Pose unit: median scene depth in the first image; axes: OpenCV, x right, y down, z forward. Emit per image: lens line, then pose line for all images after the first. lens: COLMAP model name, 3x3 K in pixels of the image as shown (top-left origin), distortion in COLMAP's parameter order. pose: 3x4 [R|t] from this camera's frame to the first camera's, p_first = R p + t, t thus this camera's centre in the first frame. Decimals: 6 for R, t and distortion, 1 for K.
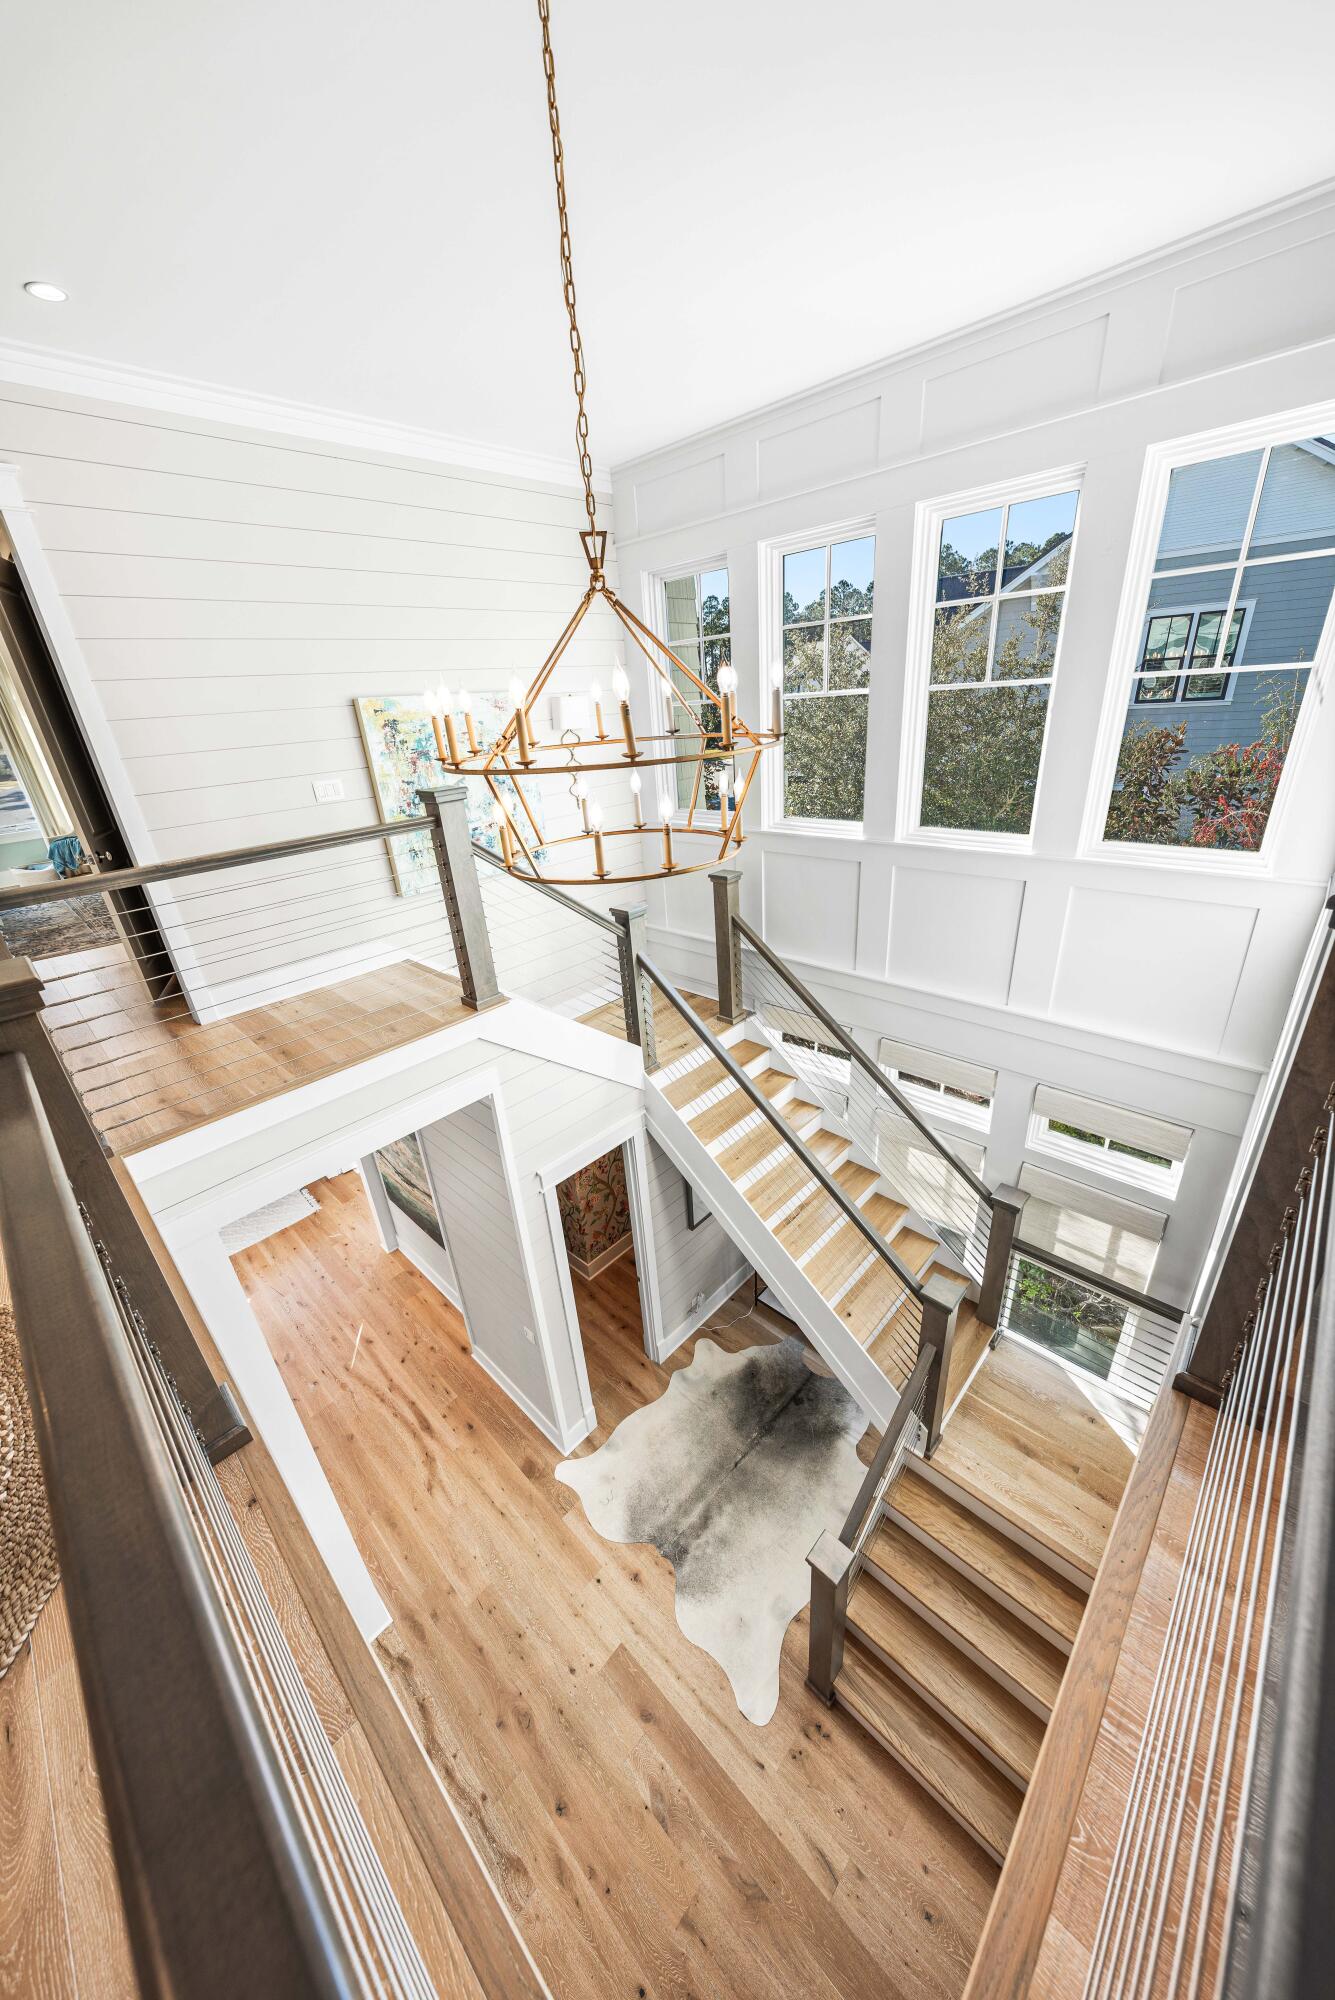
lens RADIAL K [[684.3, 0, 671.7], [0, 684.3, 1001.6], [0, 0, 1]] dist [0.000992, 0.000344]
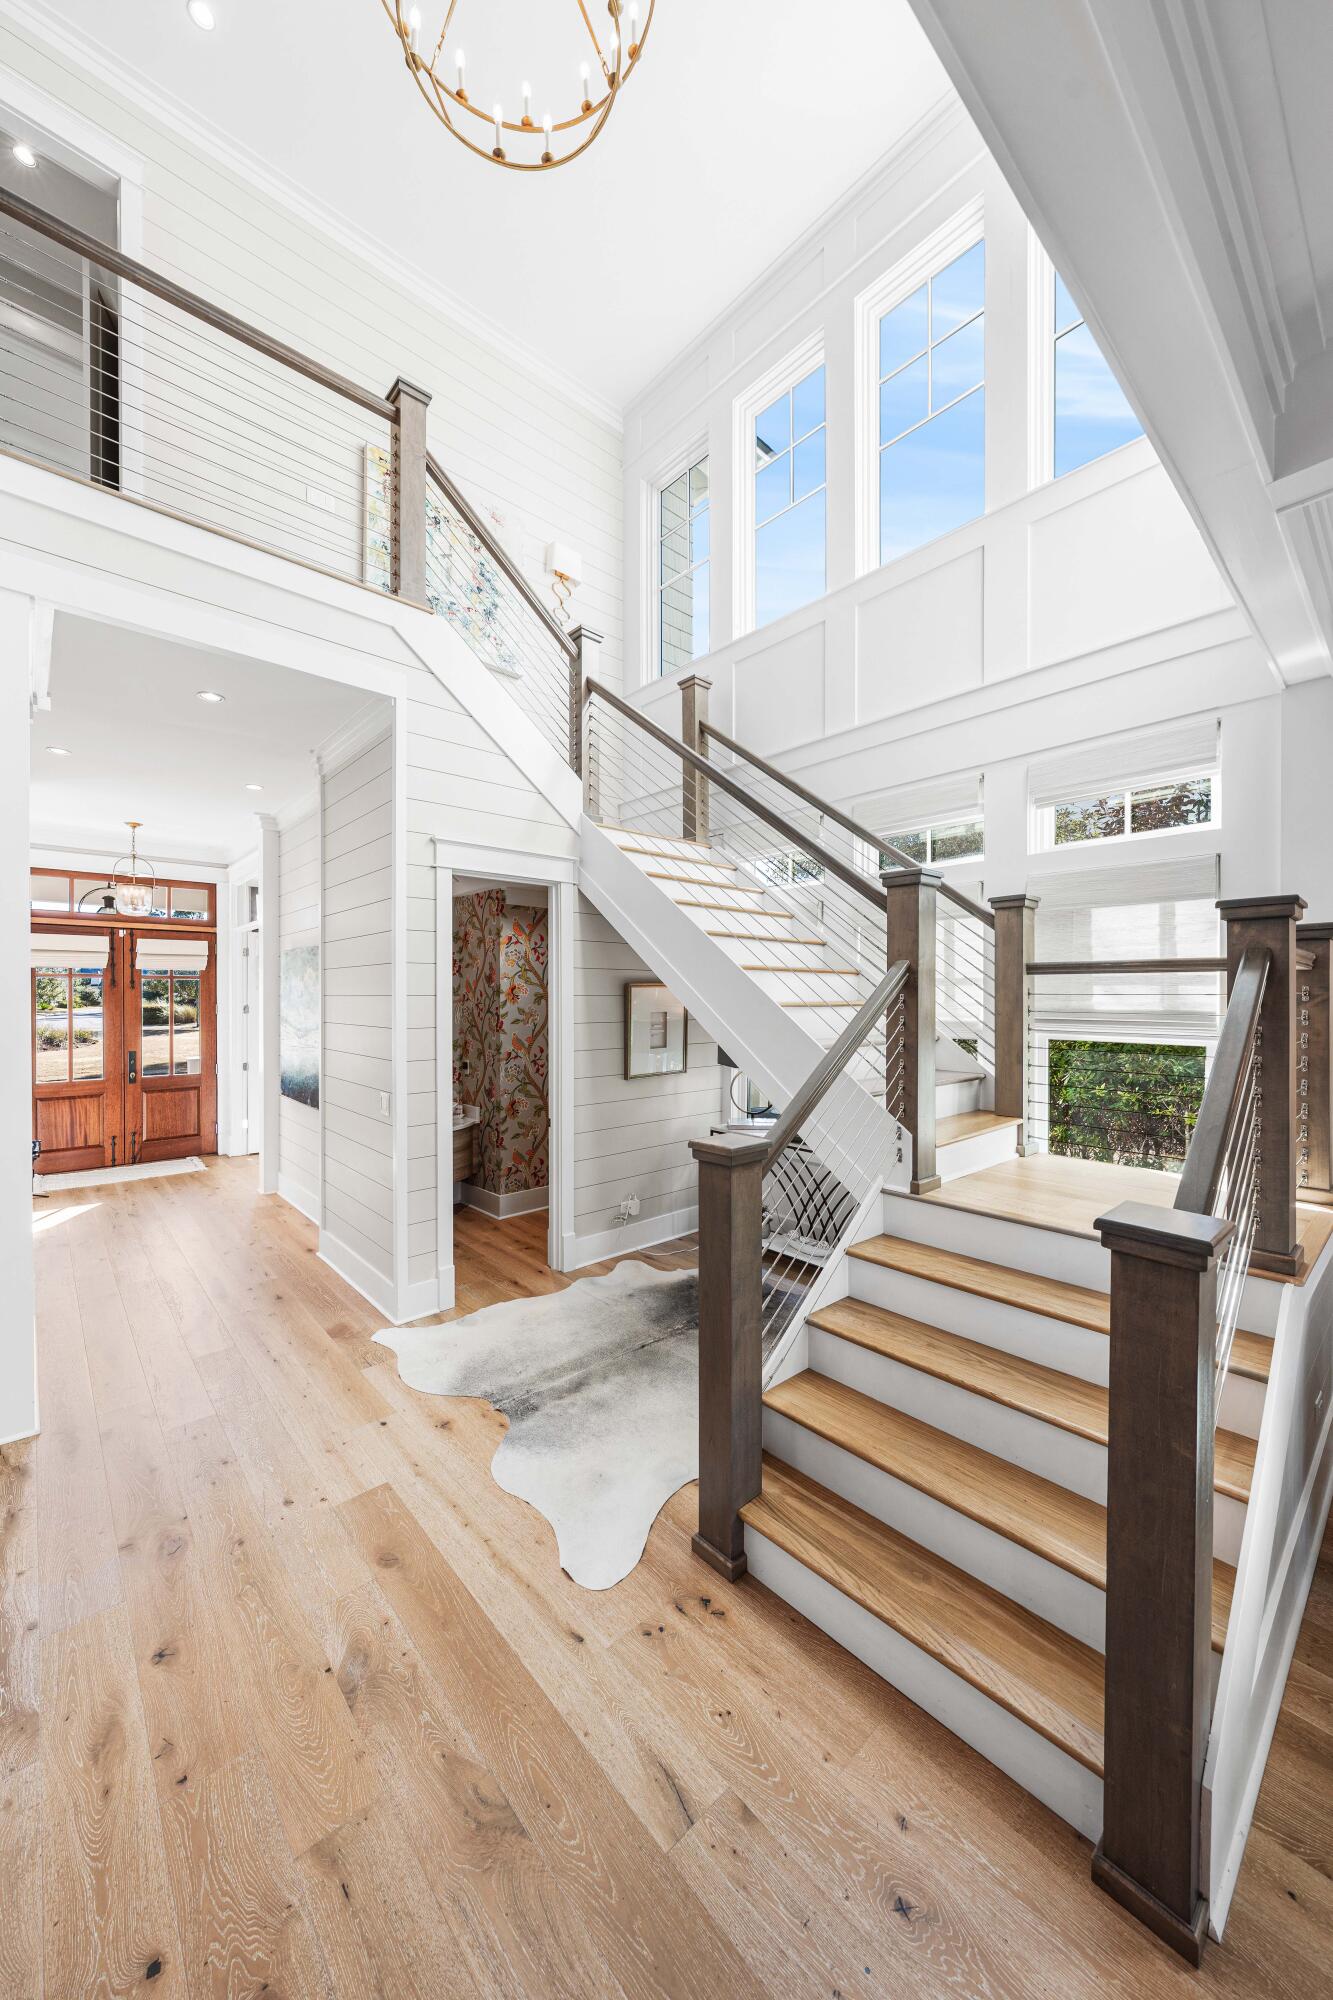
lens RADIAL K [[707.9, 0, 664.6], [0, 707.9, 998.7], [0, 0, 1]] dist [0.000390, -0.000278]
pose [[0.994644, 0.067901, -0.077923, 0.190434], [-0.093610, 0.911428, -0.400669, 0.845869], [0.043815, 0.405817, 0.912903, 0.329356]]
